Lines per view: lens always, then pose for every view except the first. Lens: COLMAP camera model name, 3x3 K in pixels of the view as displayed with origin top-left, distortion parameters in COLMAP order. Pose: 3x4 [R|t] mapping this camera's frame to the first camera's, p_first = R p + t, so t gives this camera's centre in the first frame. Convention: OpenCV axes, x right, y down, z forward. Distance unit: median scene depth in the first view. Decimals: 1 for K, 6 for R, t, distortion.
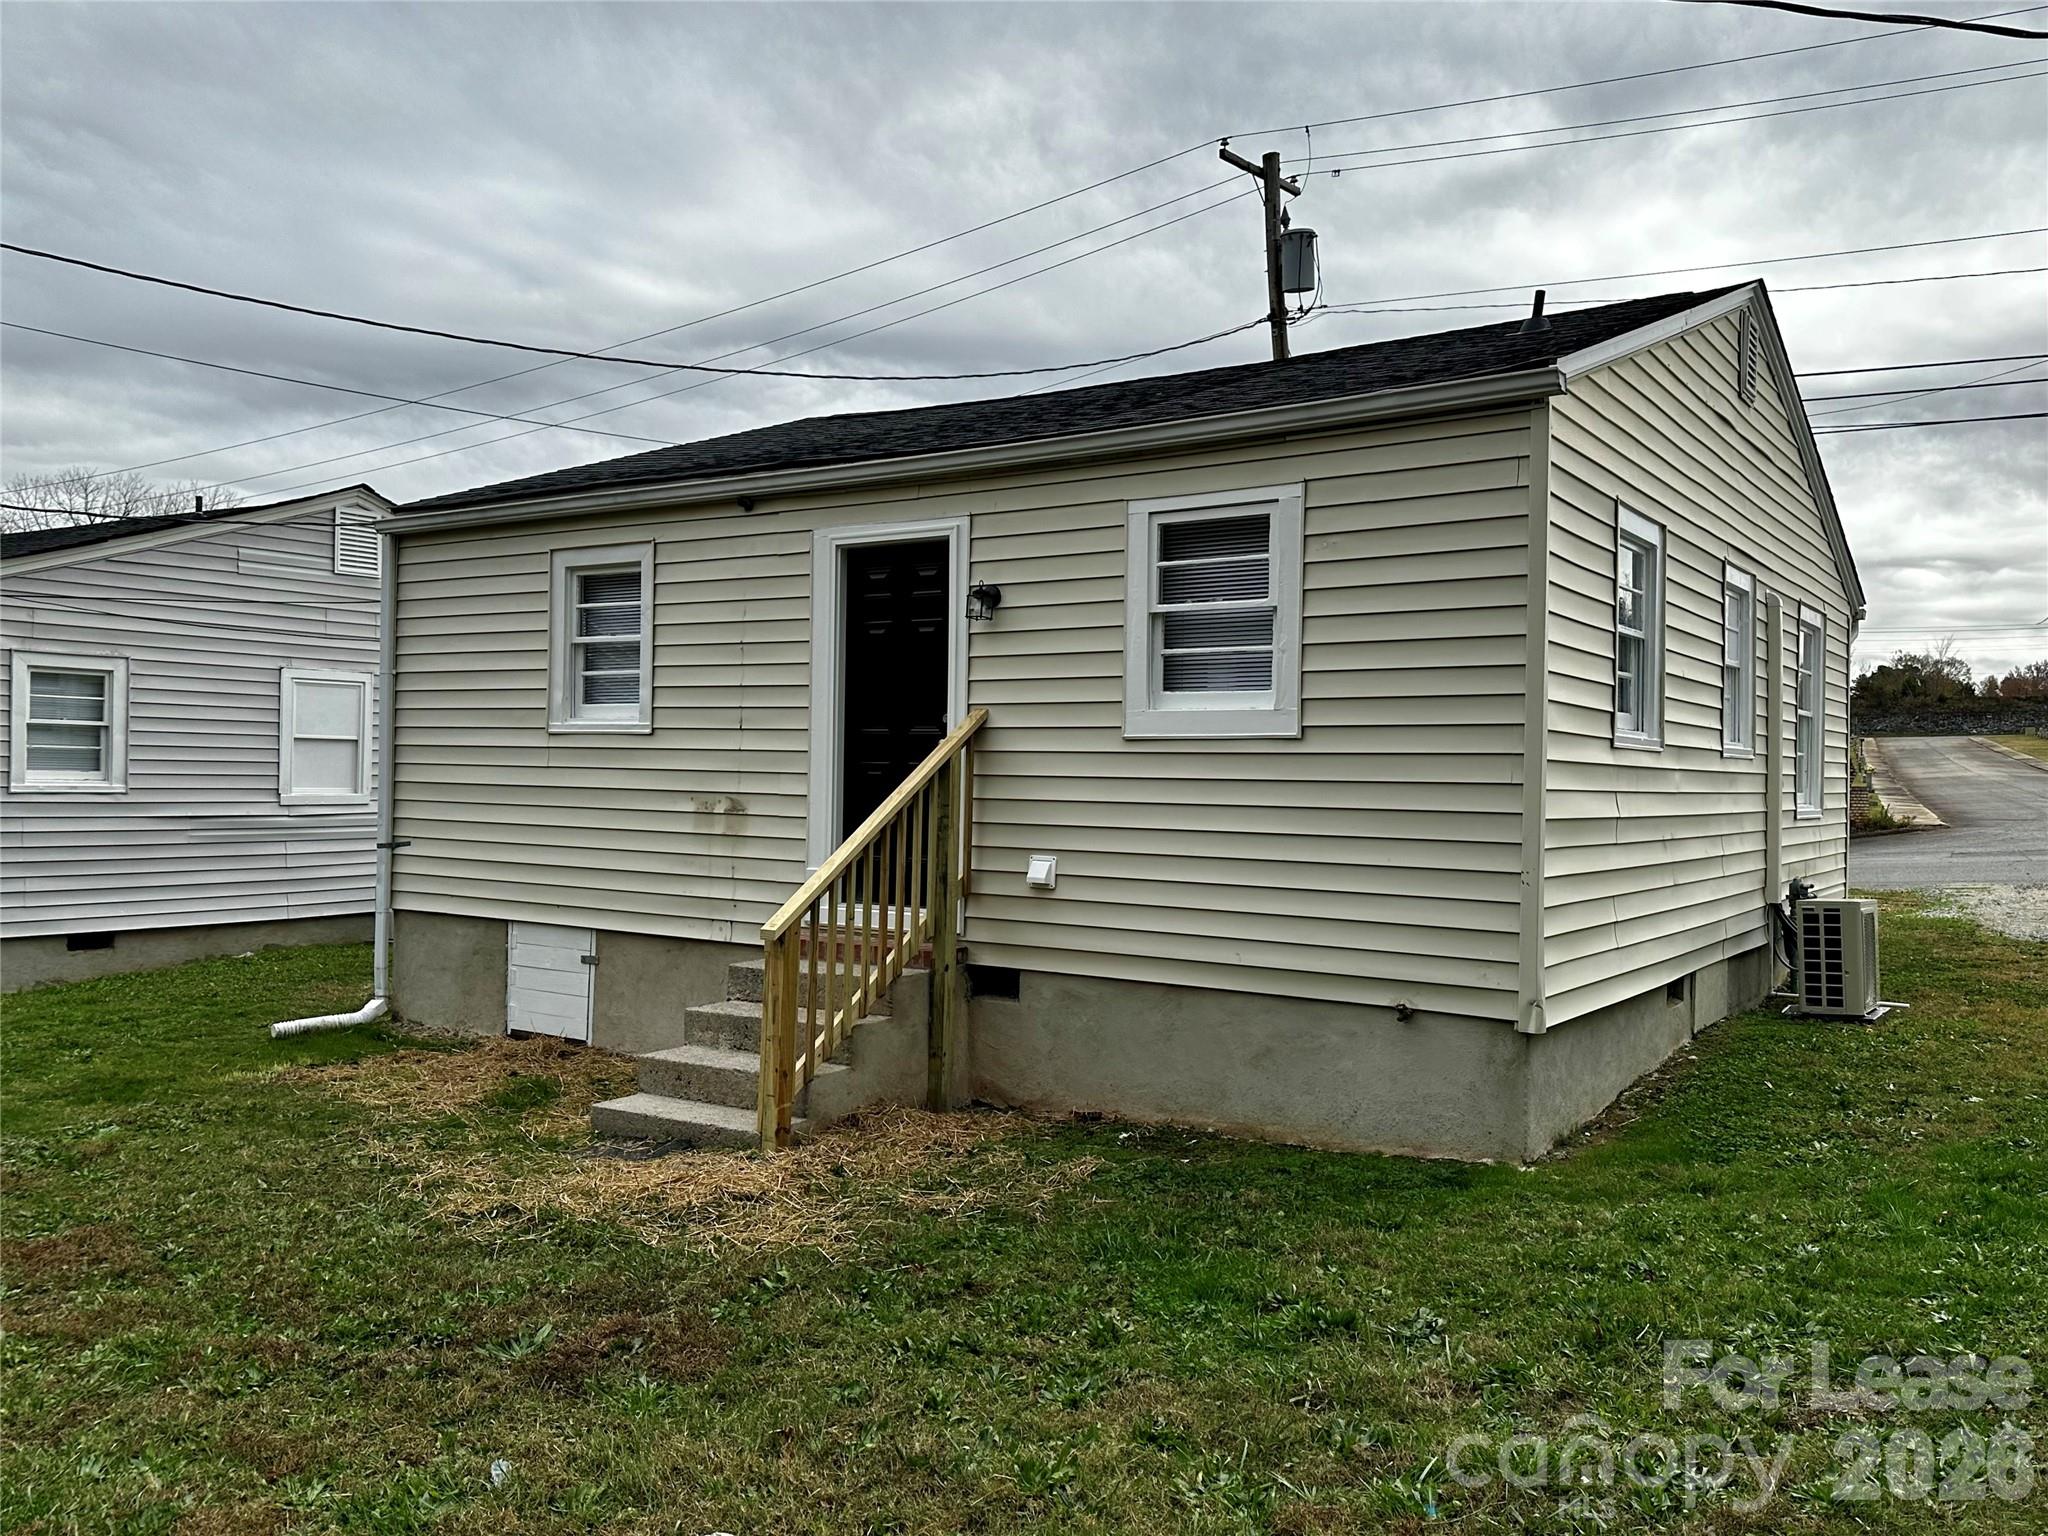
lens RADIAL K [[1602.7, 0, 1036.5], [0, 1602.7, 765.5], [0, 0, 1]] dist [0.074032, -0.075807]
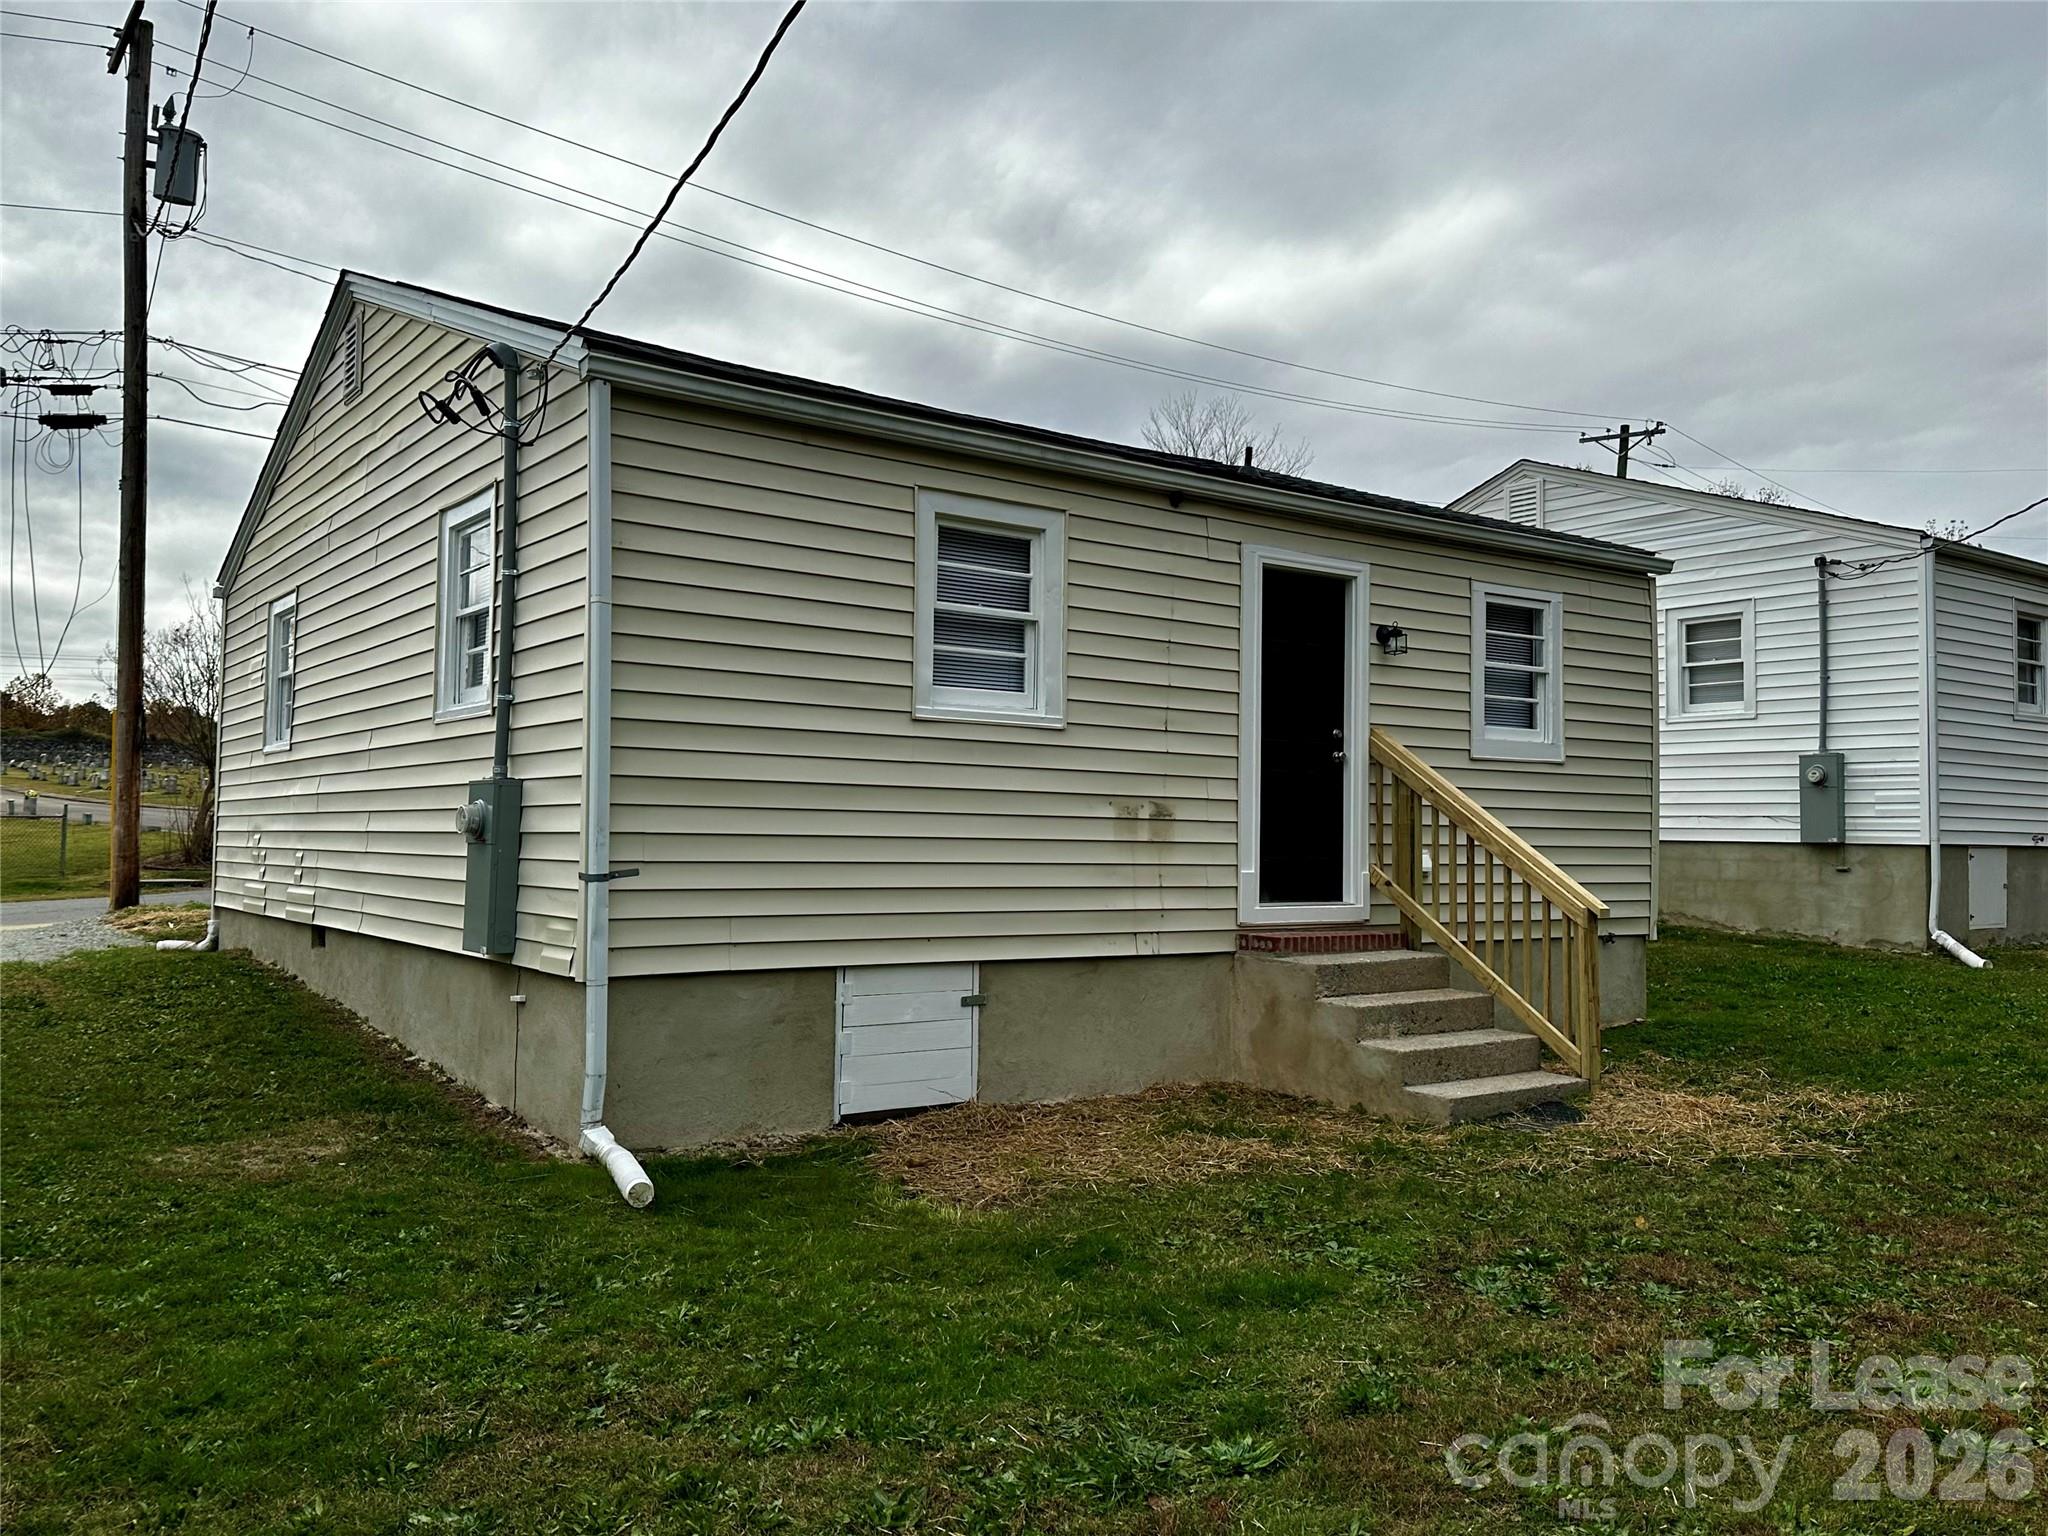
lens RADIAL K [[1602.7, 0, 1009.6], [0, 1602.7, 754.5], [0, 0, 1]] dist [0.074032, -0.075807]
pose [[0.344518, 0.035805, 0.938097, -1.127140], [-0.012827, 0.999359, -0.033432, 0.025026], [-0.938692, -0.000515, 0.344756, 0.765254]]
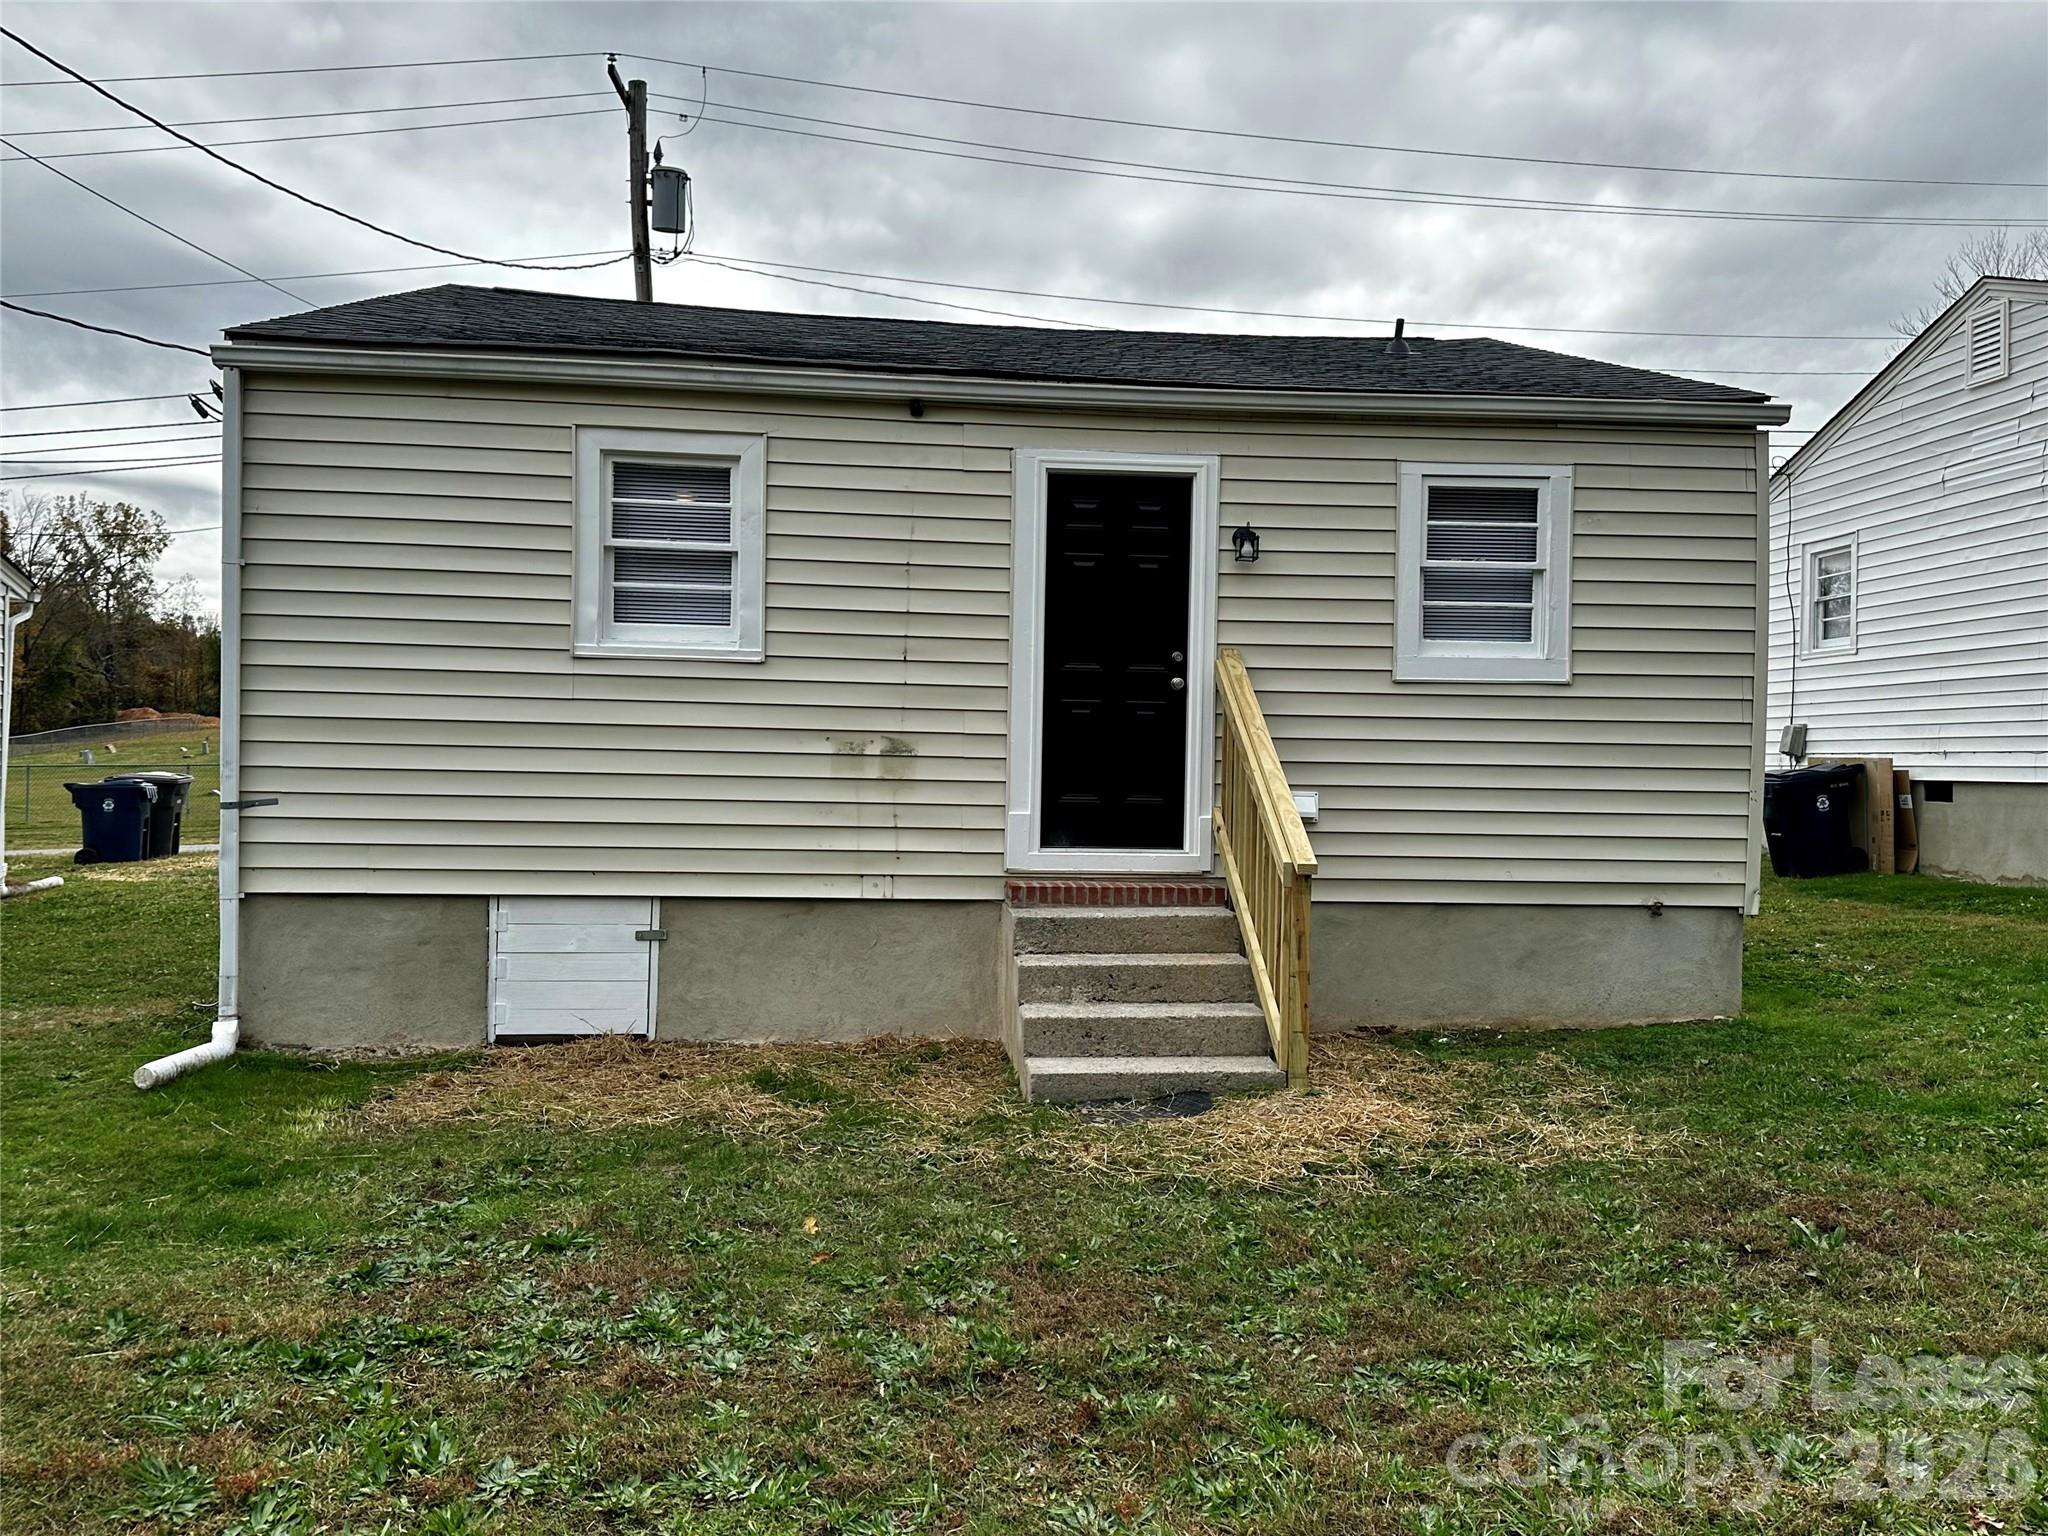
lens RADIAL K [[1602.7, 0, 1029.4], [0, 1602.7, 769.3], [0, 0, 1]] dist [0.074032, -0.075807]
pose [[0.771154, -0.005260, 0.636627, -0.706514], [-0.007481, 0.999822, 0.017322, 0.022223], [-0.636605, -0.018120, 0.770977, 0.269541]]
